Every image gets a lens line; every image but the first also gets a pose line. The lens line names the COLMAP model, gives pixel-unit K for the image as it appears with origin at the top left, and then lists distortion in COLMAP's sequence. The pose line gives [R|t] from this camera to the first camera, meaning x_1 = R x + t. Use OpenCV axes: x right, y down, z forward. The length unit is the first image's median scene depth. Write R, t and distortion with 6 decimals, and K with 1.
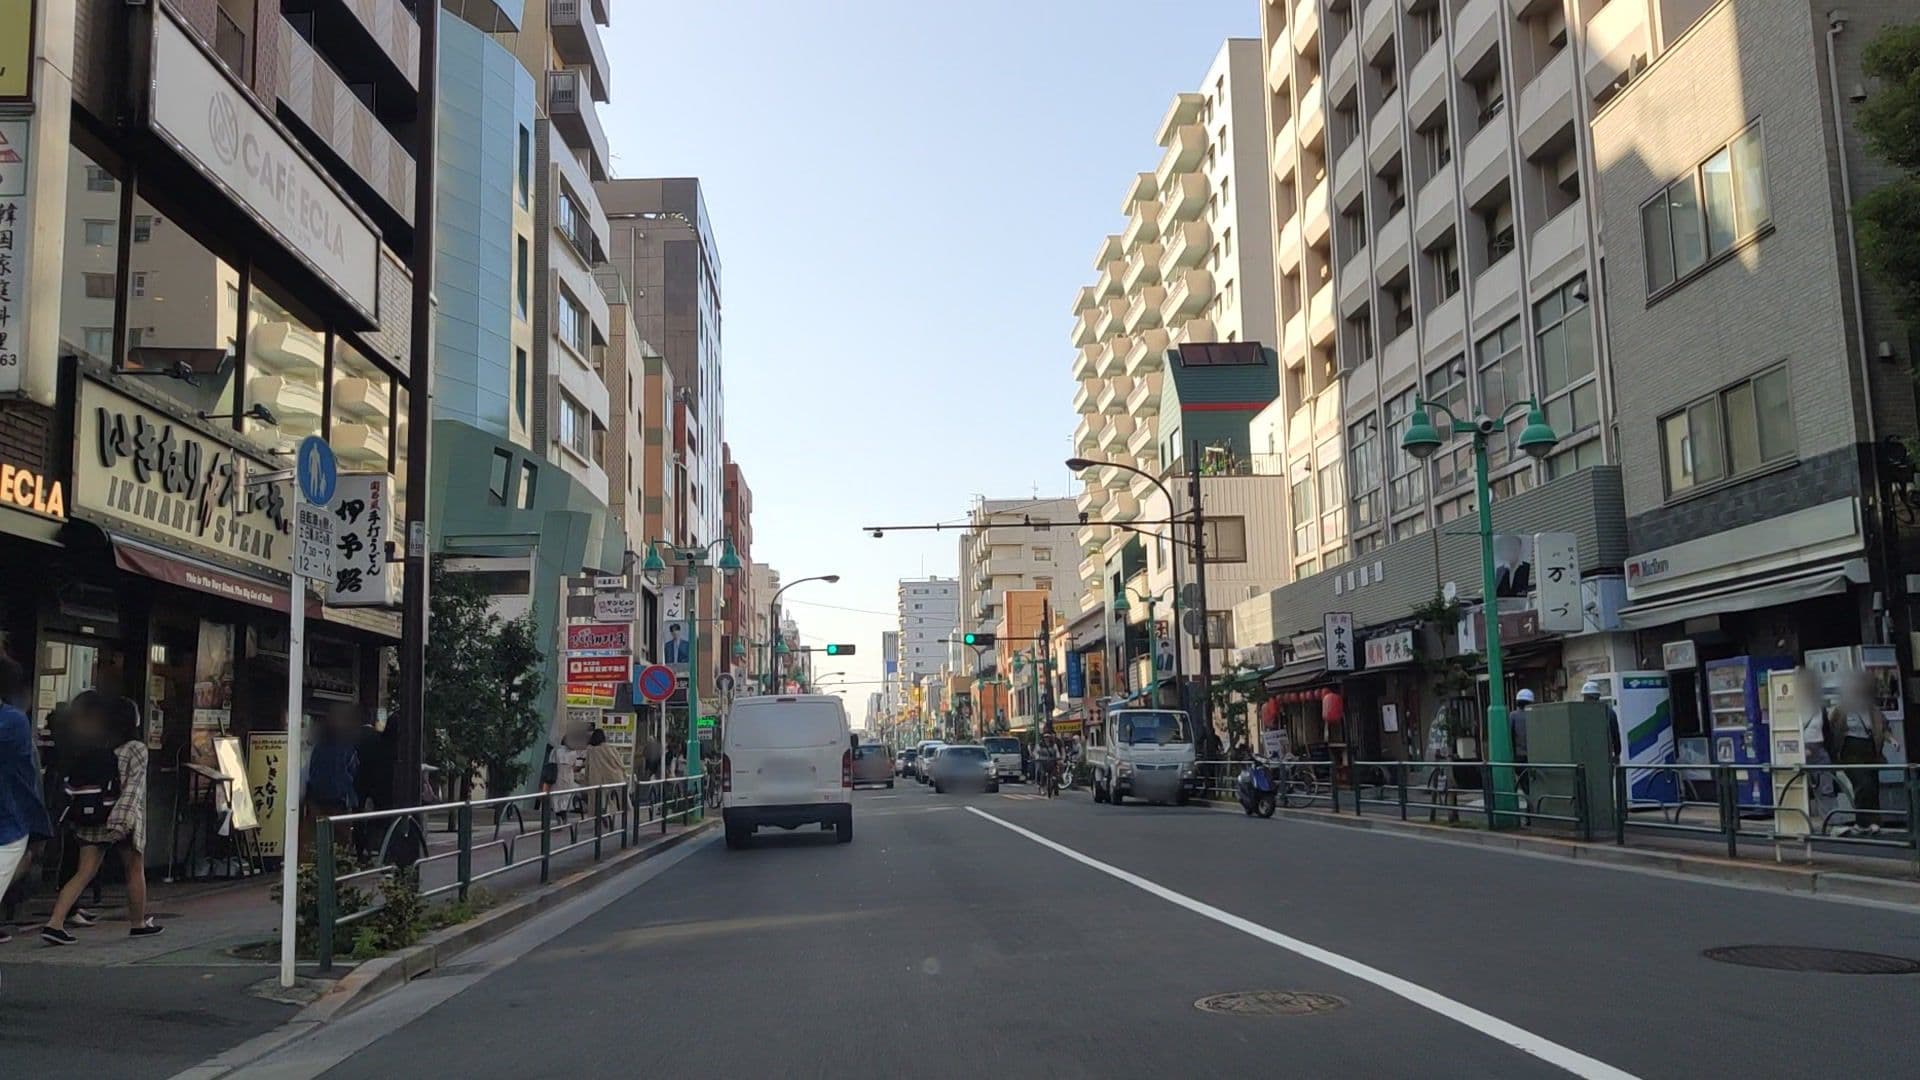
lens RADIAL K [[1506.4, 0, 960.0], [0, 1506.4, 540.0], [0, 0, 1]] dist [0.127095, -0.106499]
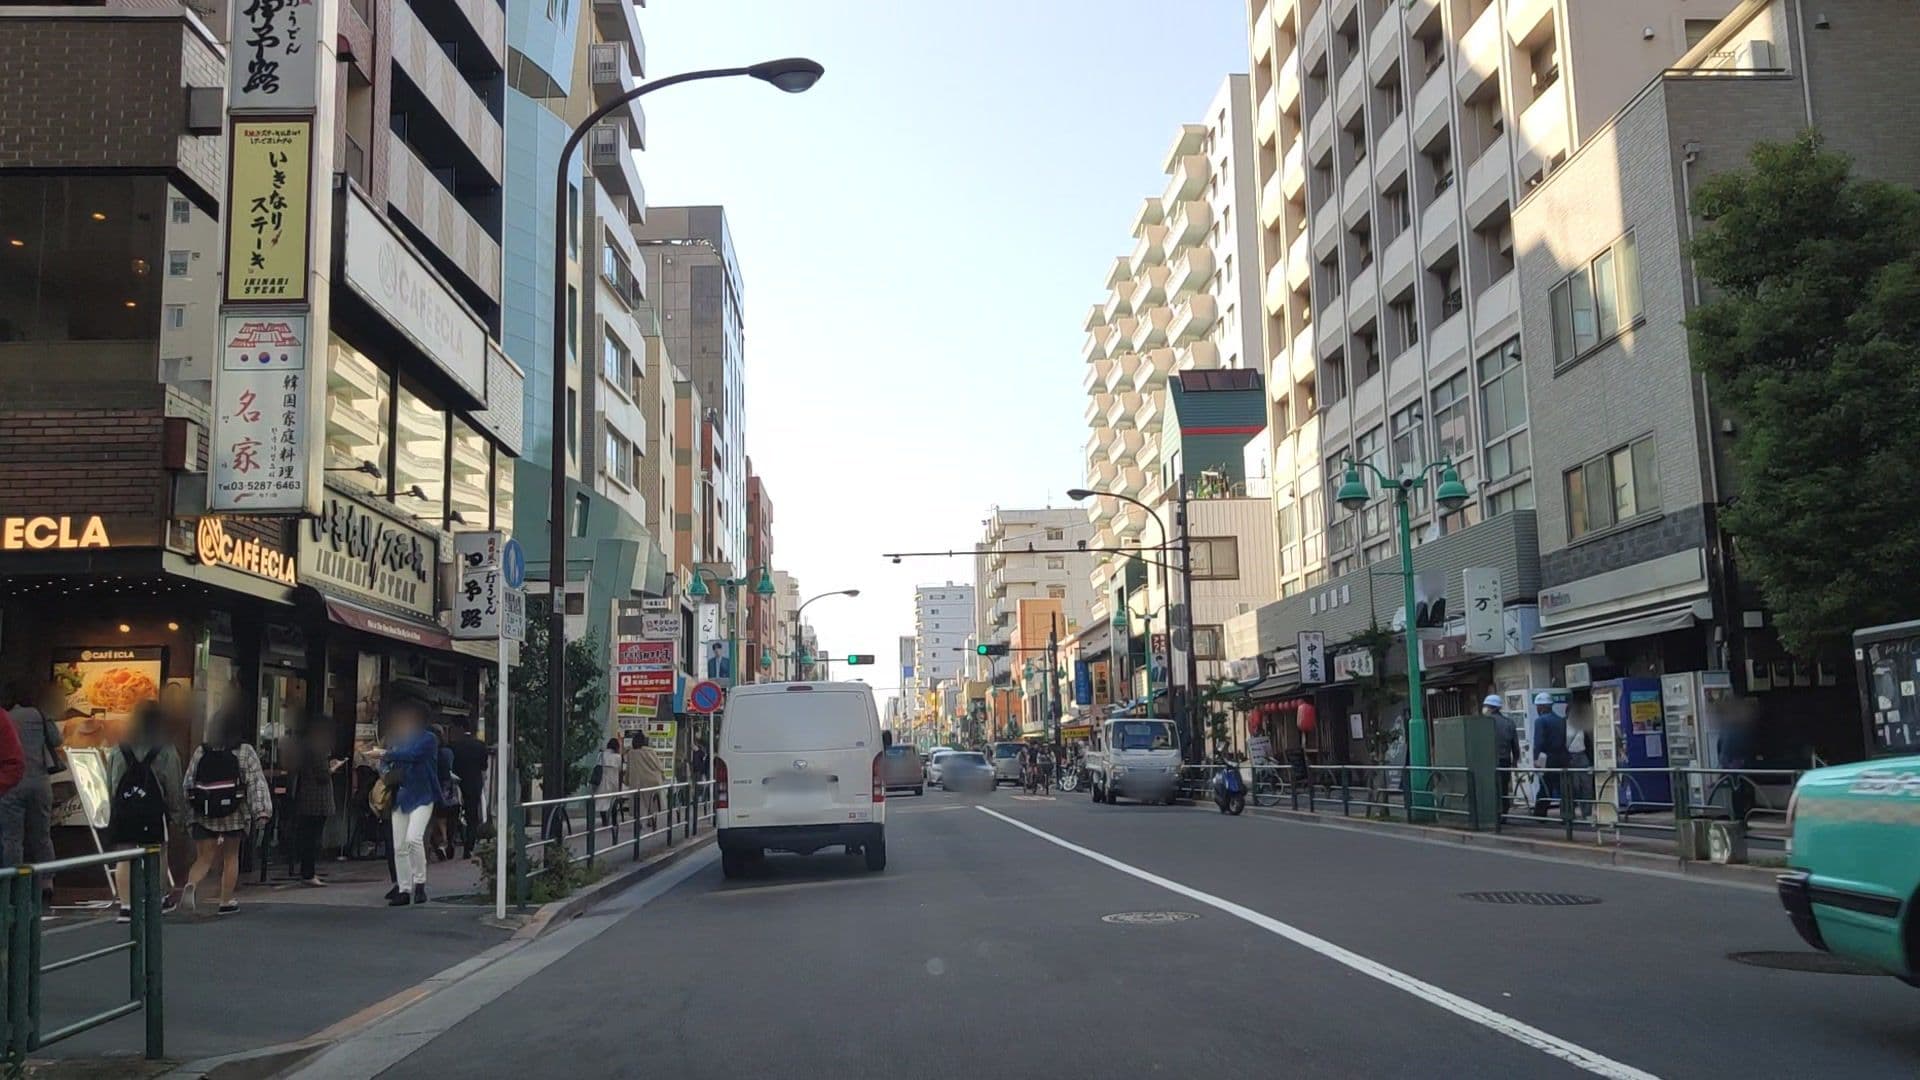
lens RADIAL K [[1506.4, 0, 960.0], [0, 1506.4, 540.0], [0, 0, 1]] dist [0.127095, -0.106499]
pose [[0.999939, -0.001317, -0.011002, 0.004623], [0.001294, 0.999997, -0.002101, -0.015942], [0.011005, 0.002087, 0.999937, -0.106192]]
